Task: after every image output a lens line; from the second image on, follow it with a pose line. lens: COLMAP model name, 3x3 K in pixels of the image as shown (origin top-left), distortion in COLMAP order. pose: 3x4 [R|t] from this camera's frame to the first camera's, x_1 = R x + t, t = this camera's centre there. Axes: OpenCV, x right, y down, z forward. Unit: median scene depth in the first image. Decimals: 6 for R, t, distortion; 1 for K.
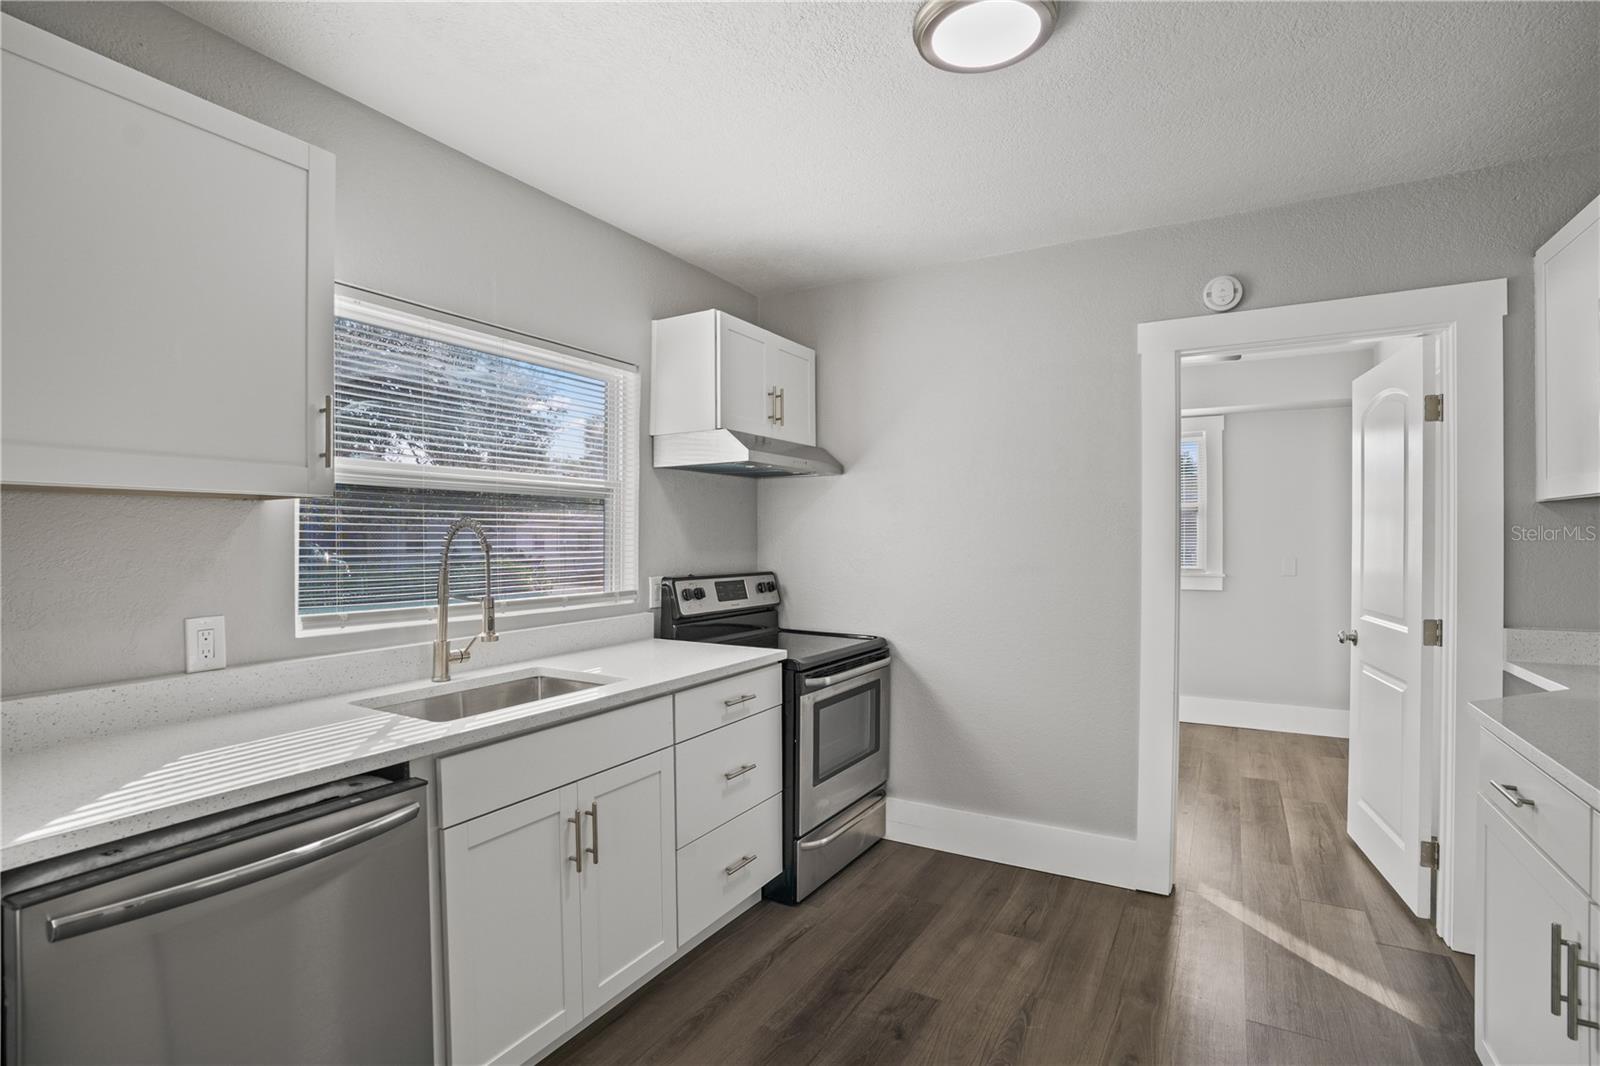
lens RADIAL K [[770.5, 0, 797.5], [0, 770.5, 527.4], [0, 0, 1]] dist [-0.070480, 0.034261]
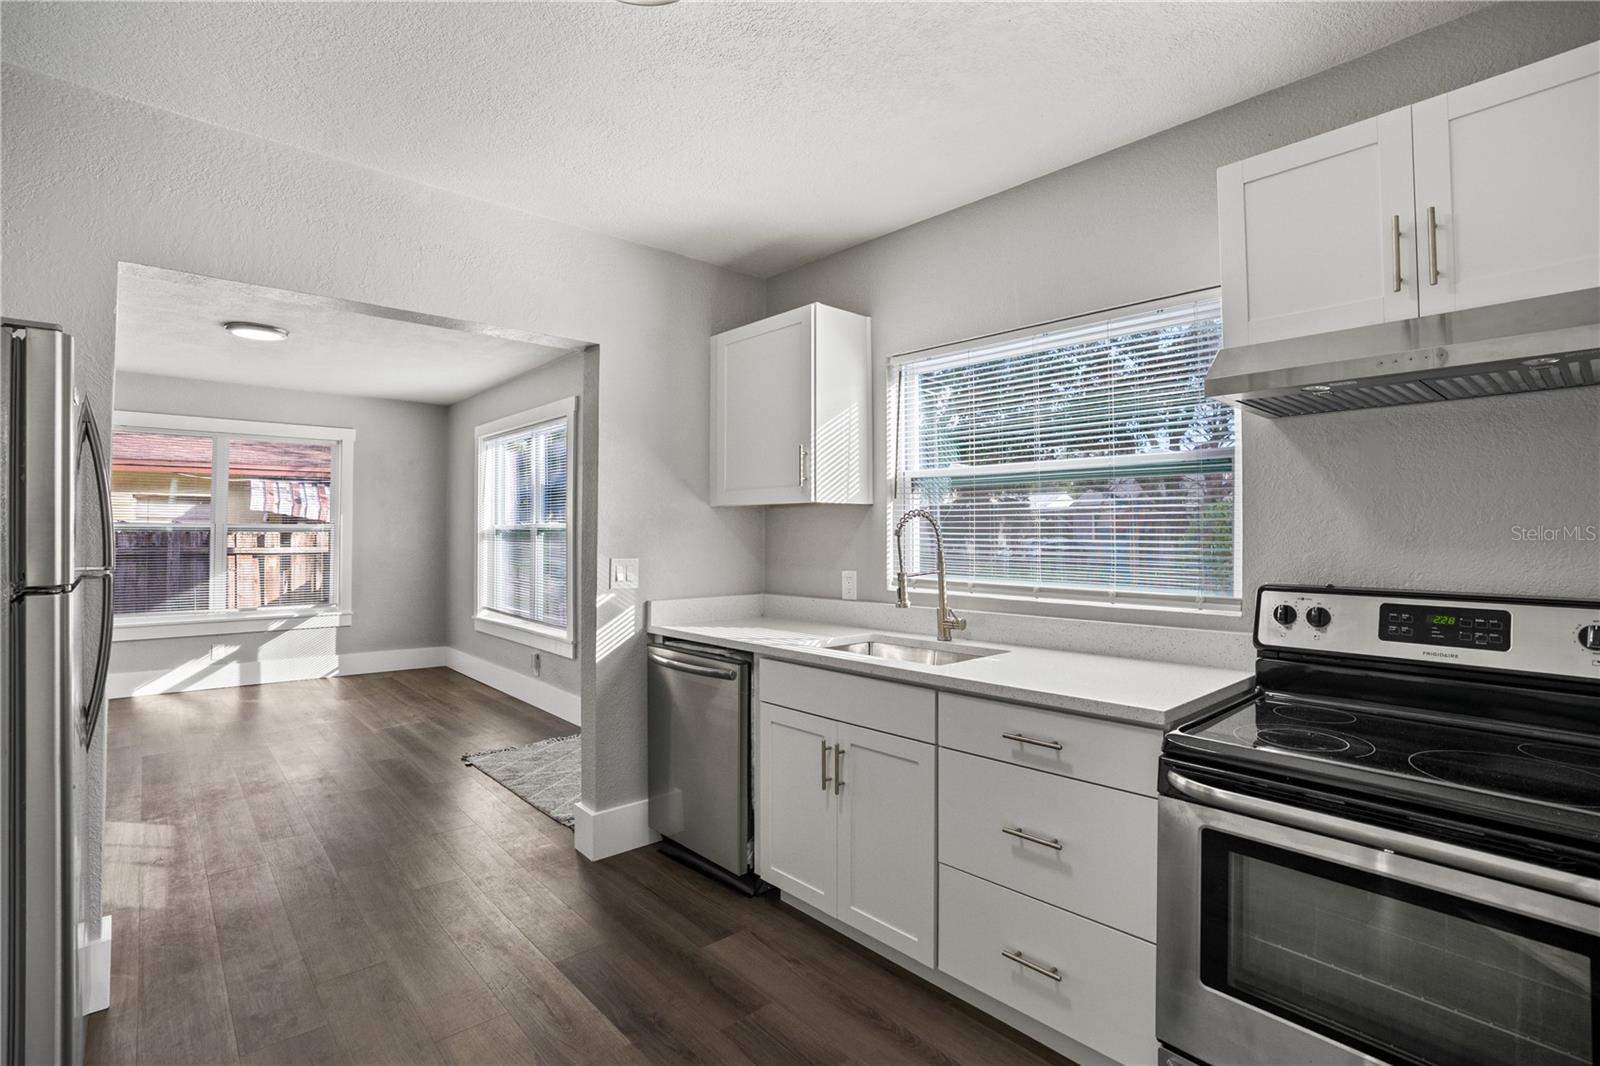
lens RADIAL K [[770.5, 0, 797.5], [0, 770.5, 527.4], [0, 0, 1]] dist [-0.070480, 0.034261]
pose [[-0.332452, -0.008647, -0.943080, 0.595667], [0.011086, 0.999853, -0.013075, 0.022684], [0.943055, -0.014802, -0.332308, 0.888099]]
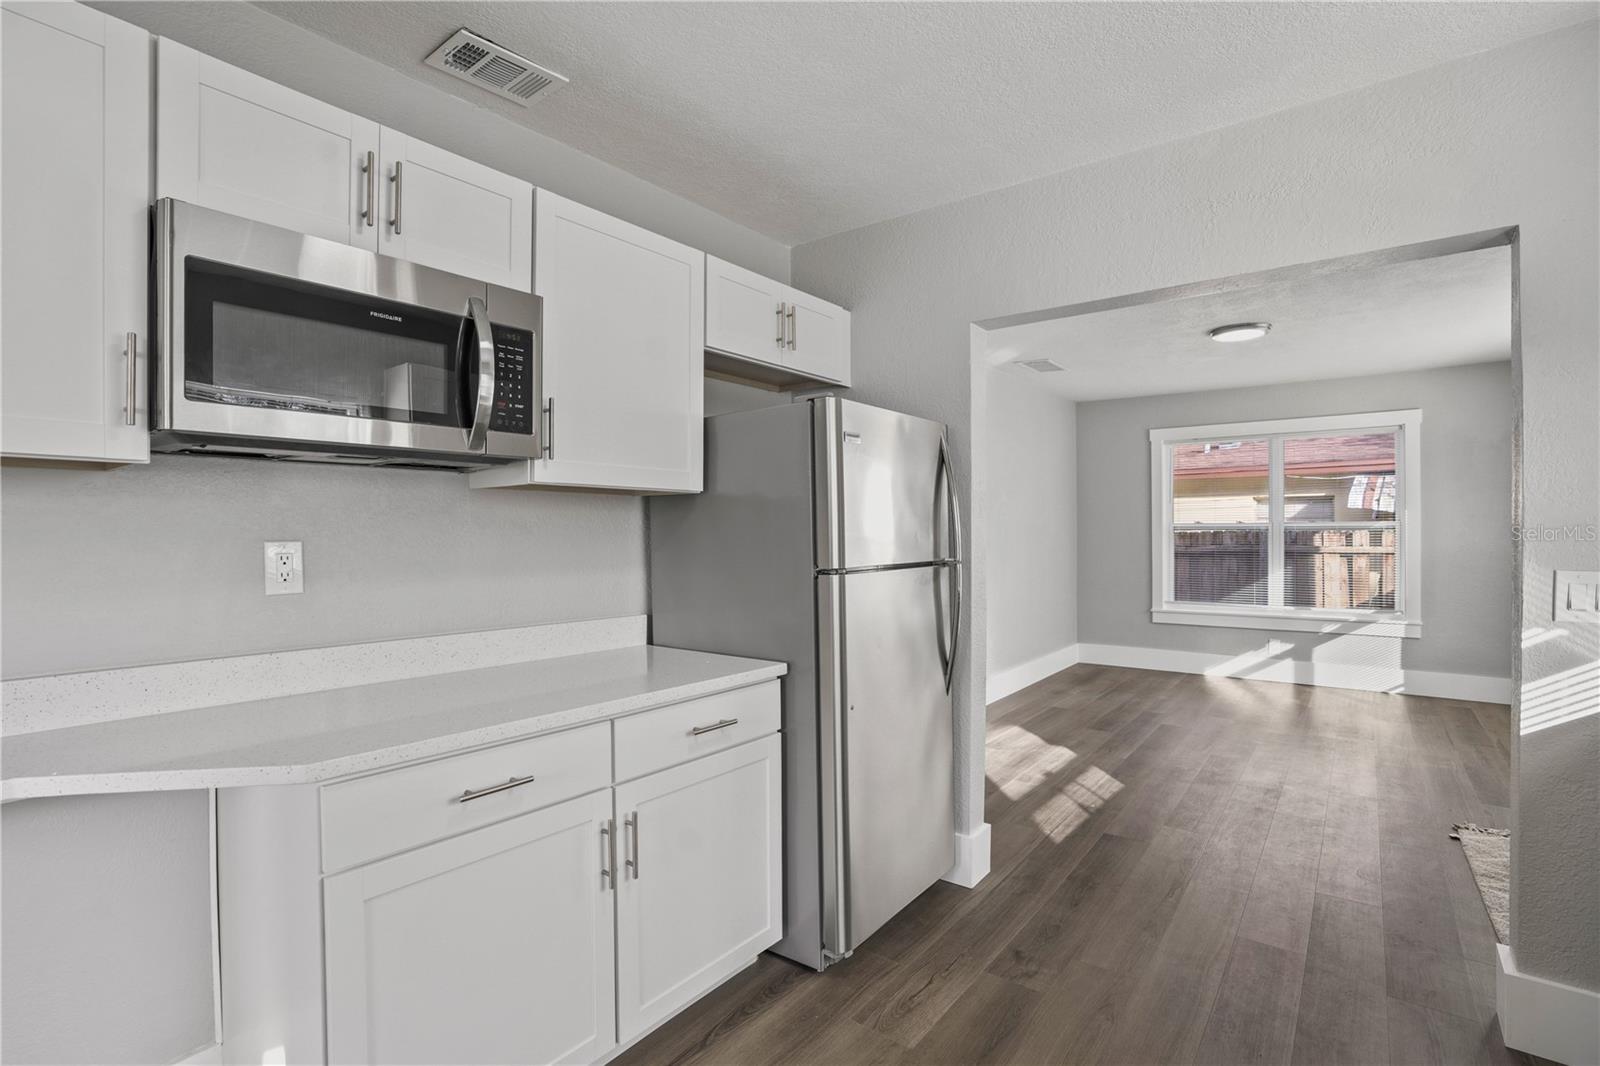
lens RADIAL K [[753.5, 0, 807.8], [0, 753.5, 540.5], [0, 0, 1]] dist [-0.000755, -0.000047]
pose [[-0.992526, 0.004127, 0.121963, 0.220281], [0.003538, 0.999981, -0.005042, 0.024295], [-0.121981, -0.004573, -0.992522, 0.998903]]
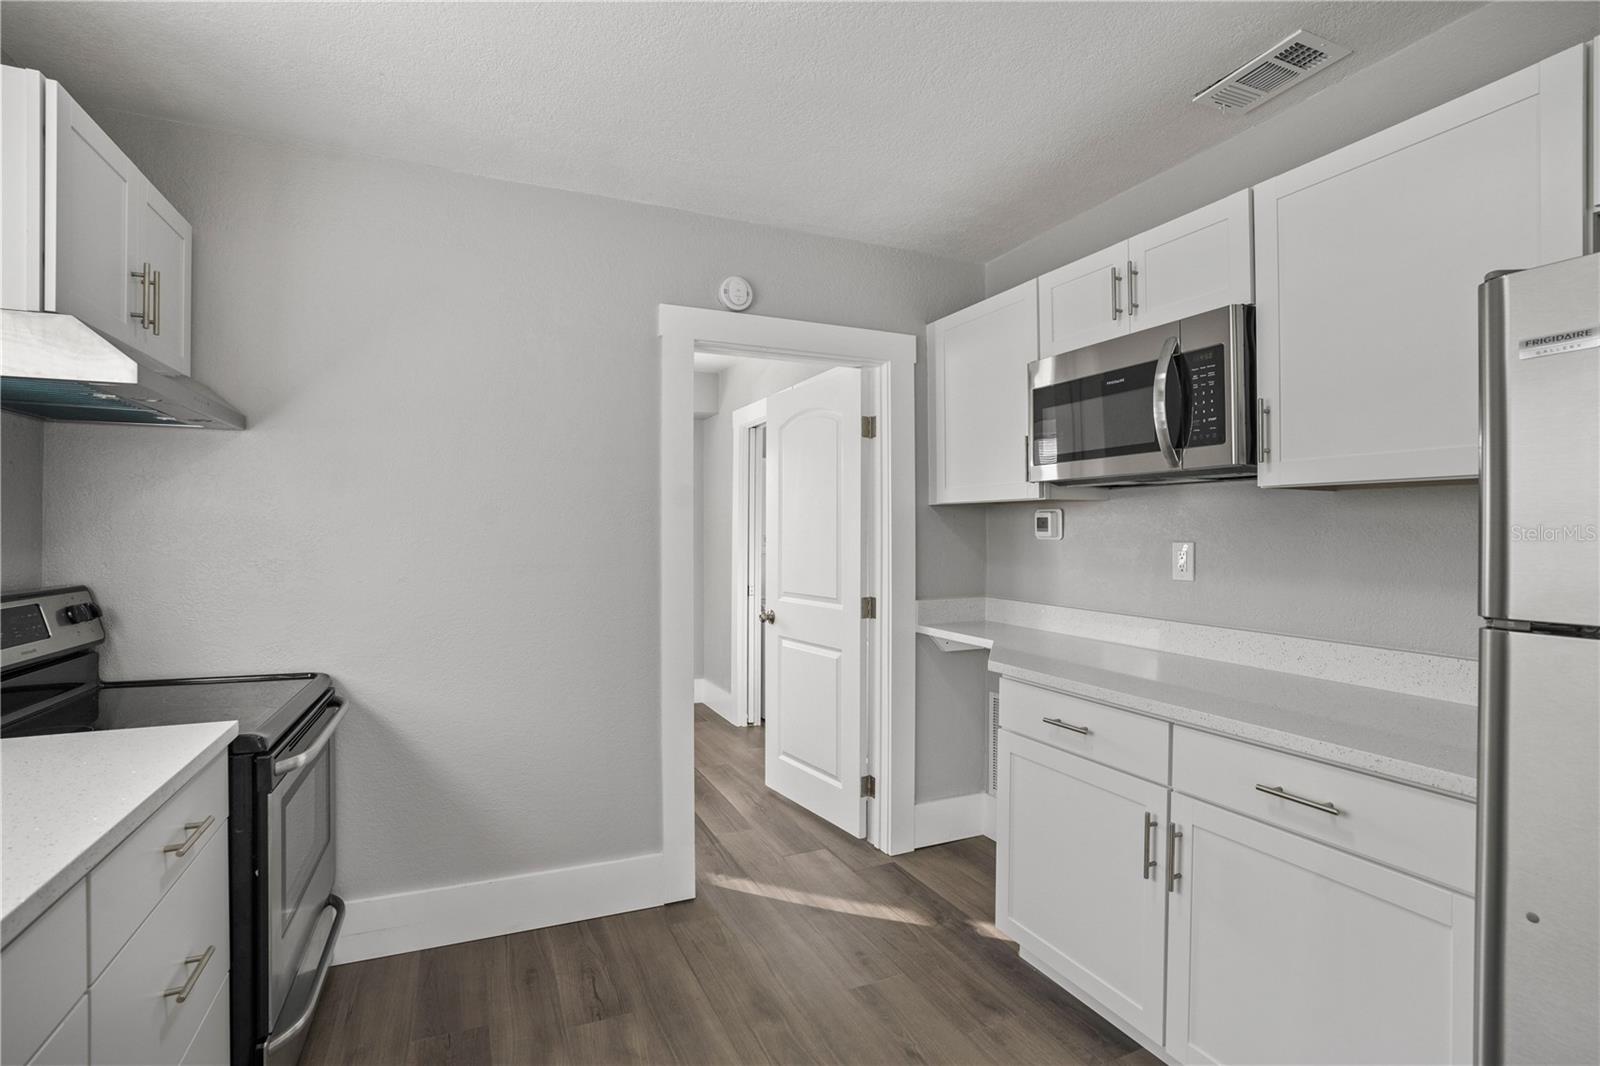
lens RADIAL K [[745.6, 0, 796.1], [0, 745.6, 529.7], [0, 0, 1]] dist [-0.030227, 0.000080]
pose [[0.593019, 0.006772, 0.805160, -0.202110], [-0.011779, 0.999931, 0.000266, 0.011143], [-0.805102, -0.009642, 0.593058, 0.327398]]
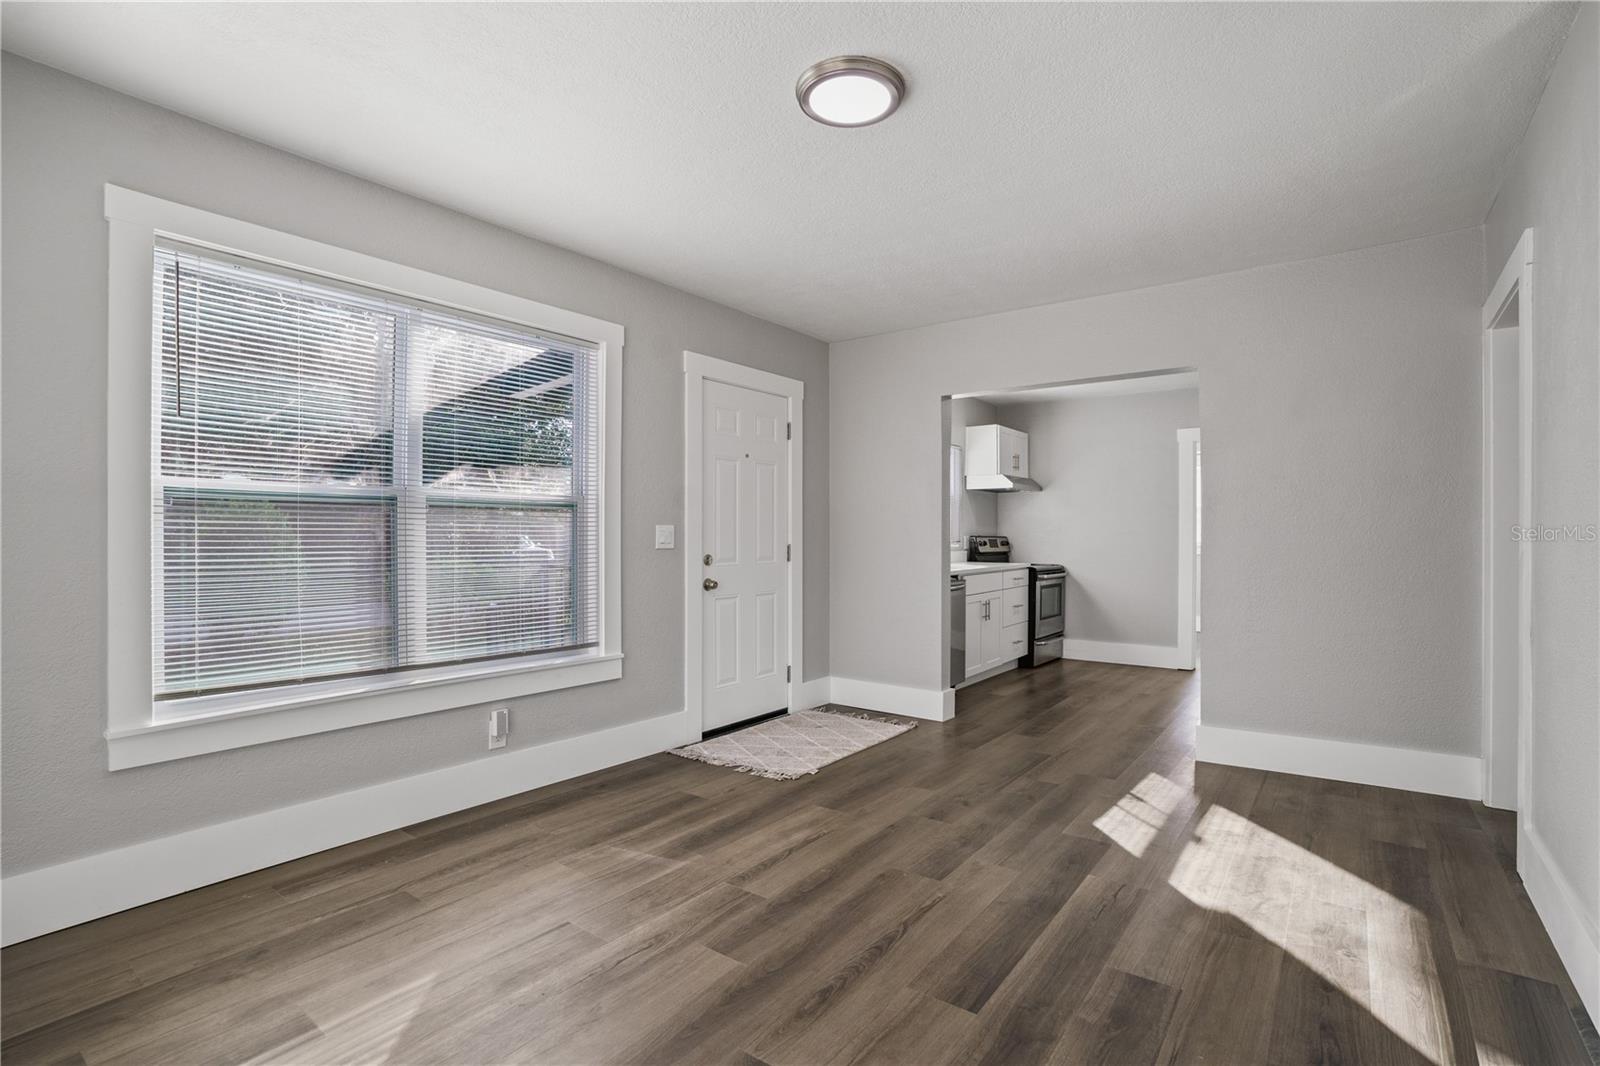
lens RADIAL K [[759.9, 0, 804.5], [0, 759.9, 538.3], [0, 0, 1]] dist [-0.057091, 0.000109]
pose [[0.993834, 0.001239, -0.110875, -0.465979], [0.000453, 0.999884, 0.015239, 0.039390], [0.110881, -0.015196, 0.993717, -1.502291]]
